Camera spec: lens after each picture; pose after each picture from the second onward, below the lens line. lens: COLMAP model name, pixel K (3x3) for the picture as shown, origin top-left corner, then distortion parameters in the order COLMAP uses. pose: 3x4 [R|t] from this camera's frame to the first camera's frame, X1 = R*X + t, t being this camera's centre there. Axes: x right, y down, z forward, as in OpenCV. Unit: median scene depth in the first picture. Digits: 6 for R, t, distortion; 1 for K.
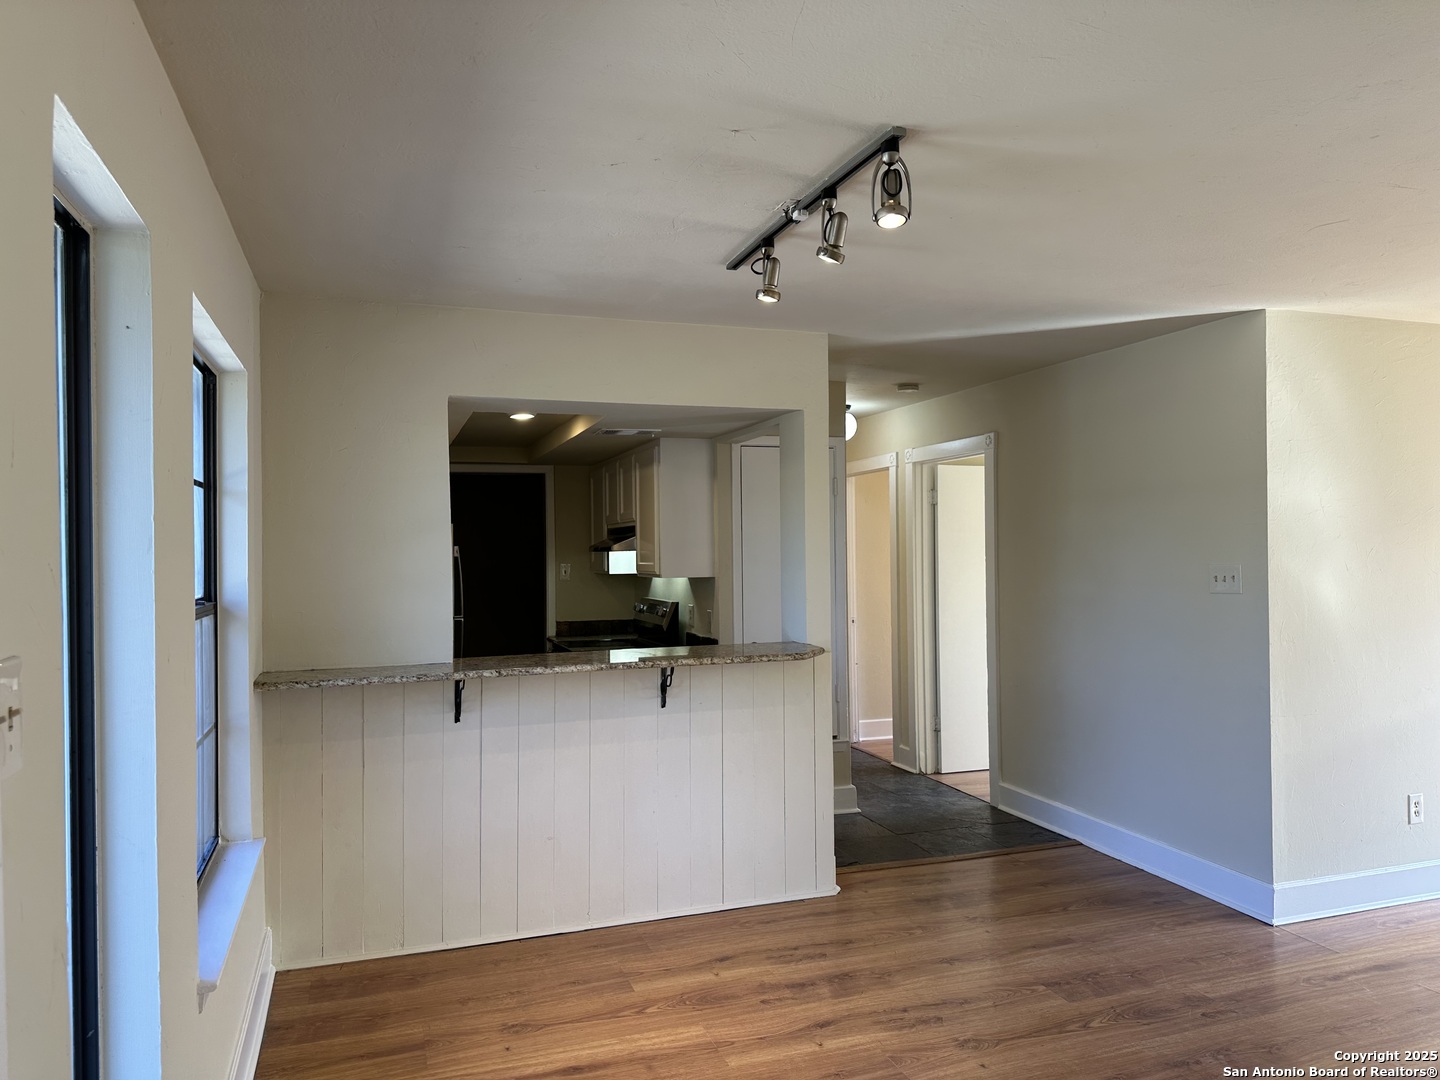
lens RADIAL K [[1012.0, 0, 768.3], [0, 1012.0, 539.3], [0, 0, 1]] dist [0.072101, -0.070044]
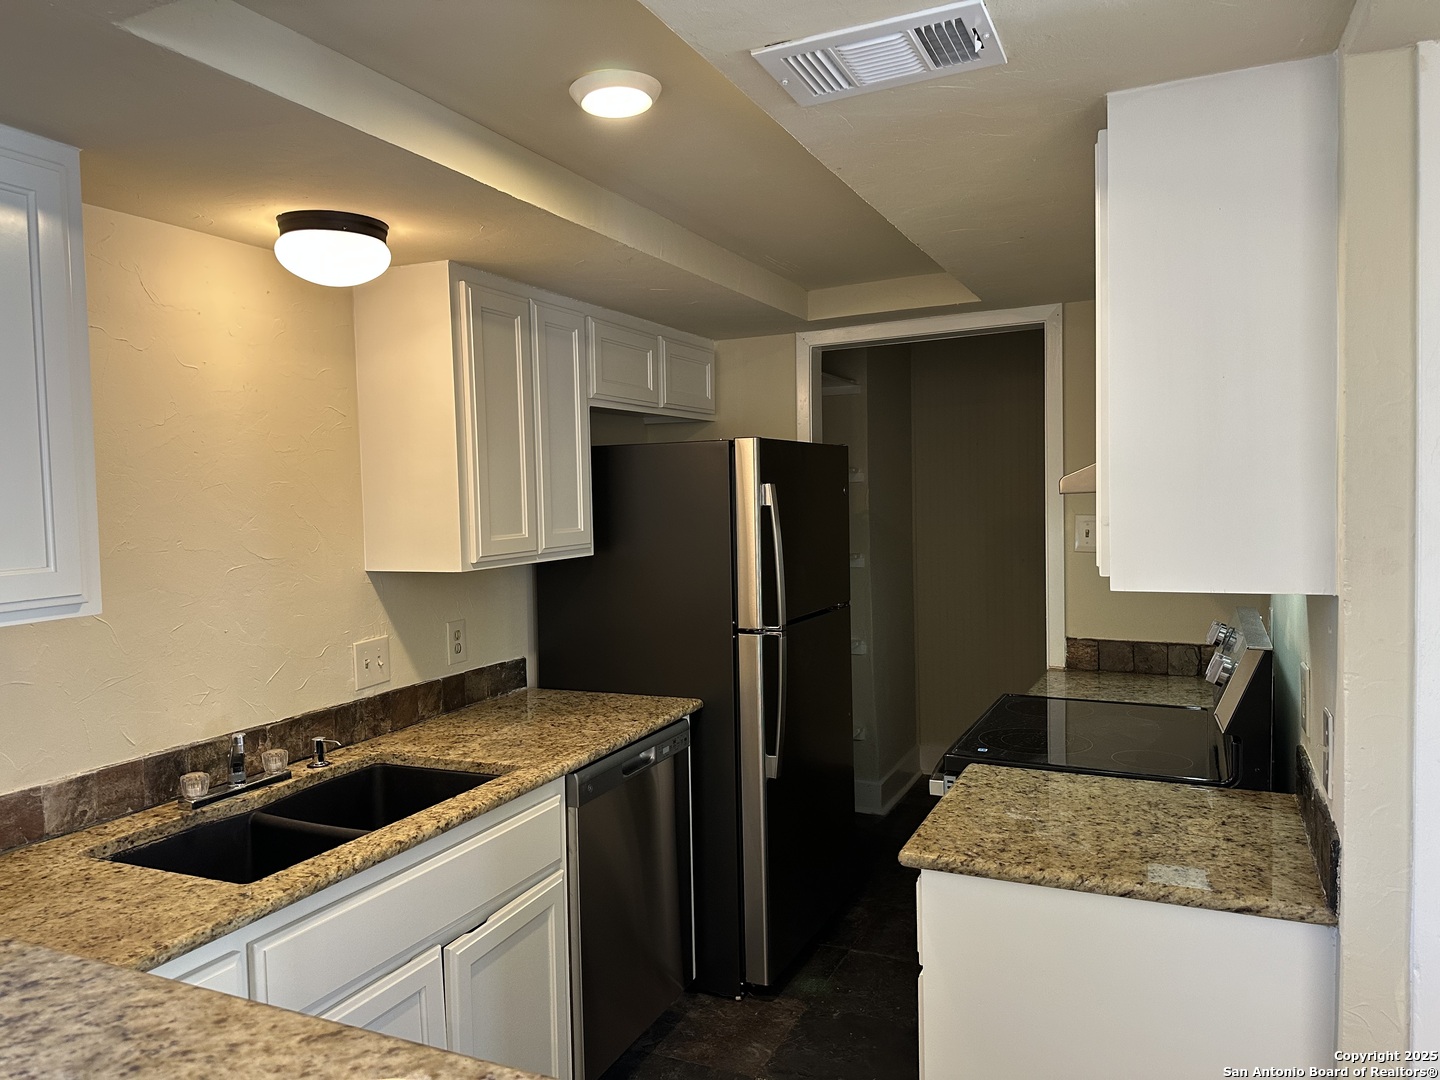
lens RADIAL K [[1022.5, 0, 720.0], [0, 1022.5, 540.0], [0, 0, 1]] dist [0.155058, -0.206089]
pose [[0.698206, 0.027447, -0.715371, 0.025165], [0.018343, 0.998251, 0.056203, 0.005361], [0.715662, -0.052364, 0.696481, 0.582119]]
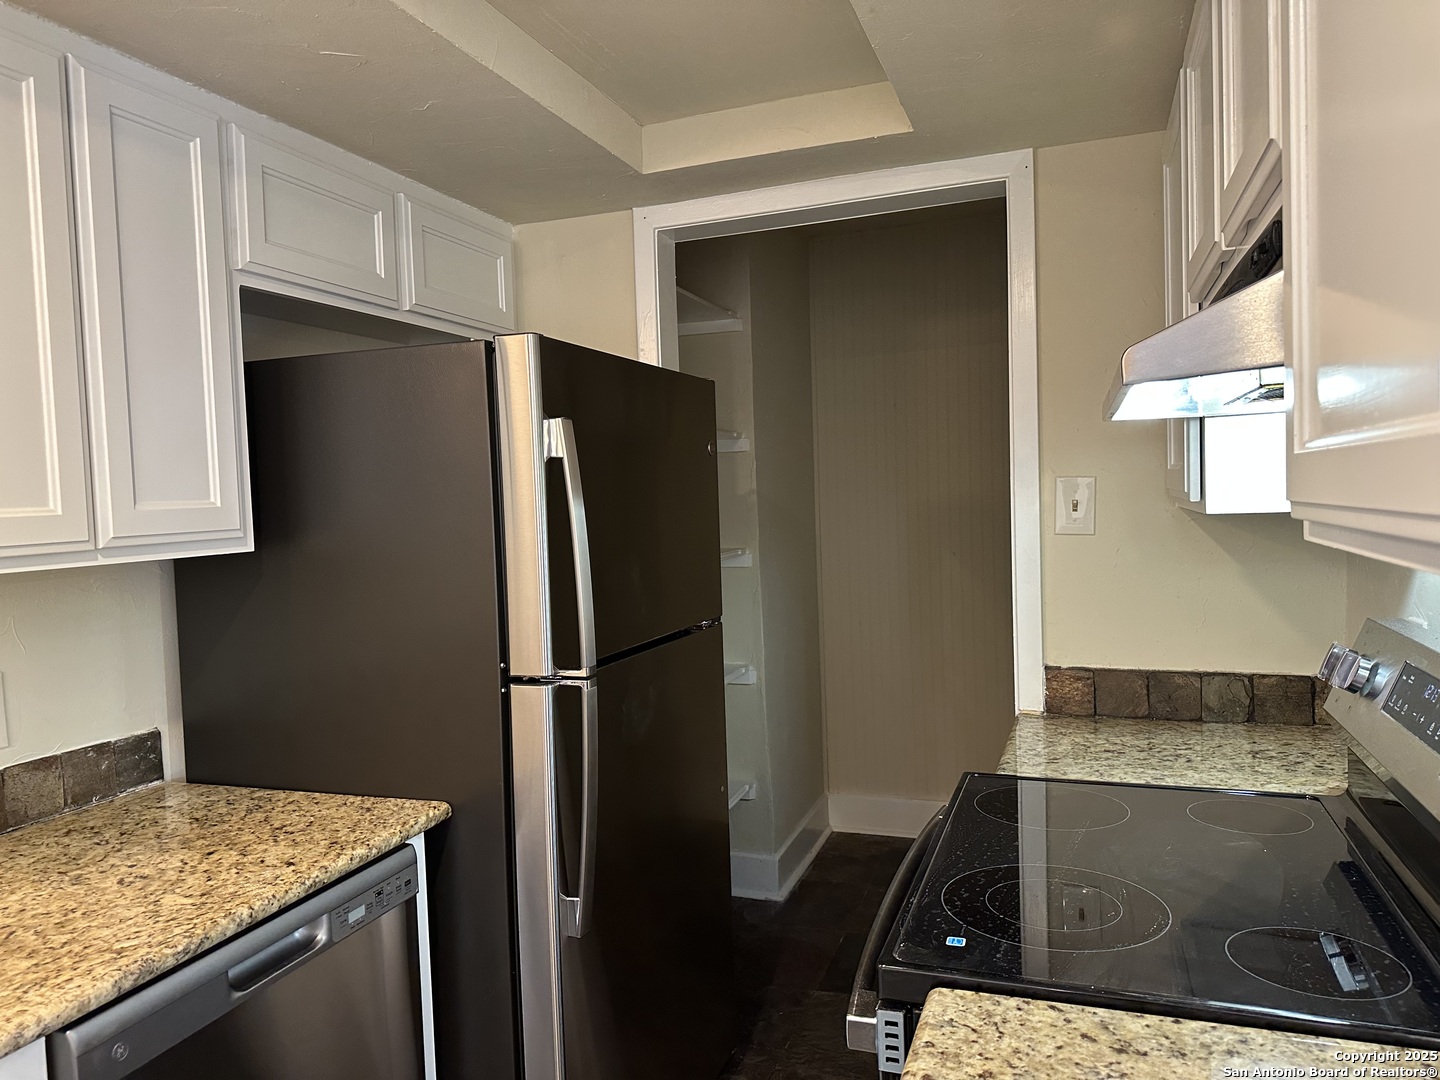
lens RADIAL K [[1022.5, 0, 720.0], [0, 1022.5, 540.0], [0, 0, 1]] dist [0.155058, -0.206089]
pose [[0.758563, 0.013268, -0.651464, -0.083116], [0.029097, 0.998106, 0.054209, 0.023503], [0.650949, -0.060076, 0.756740, 0.740103]]
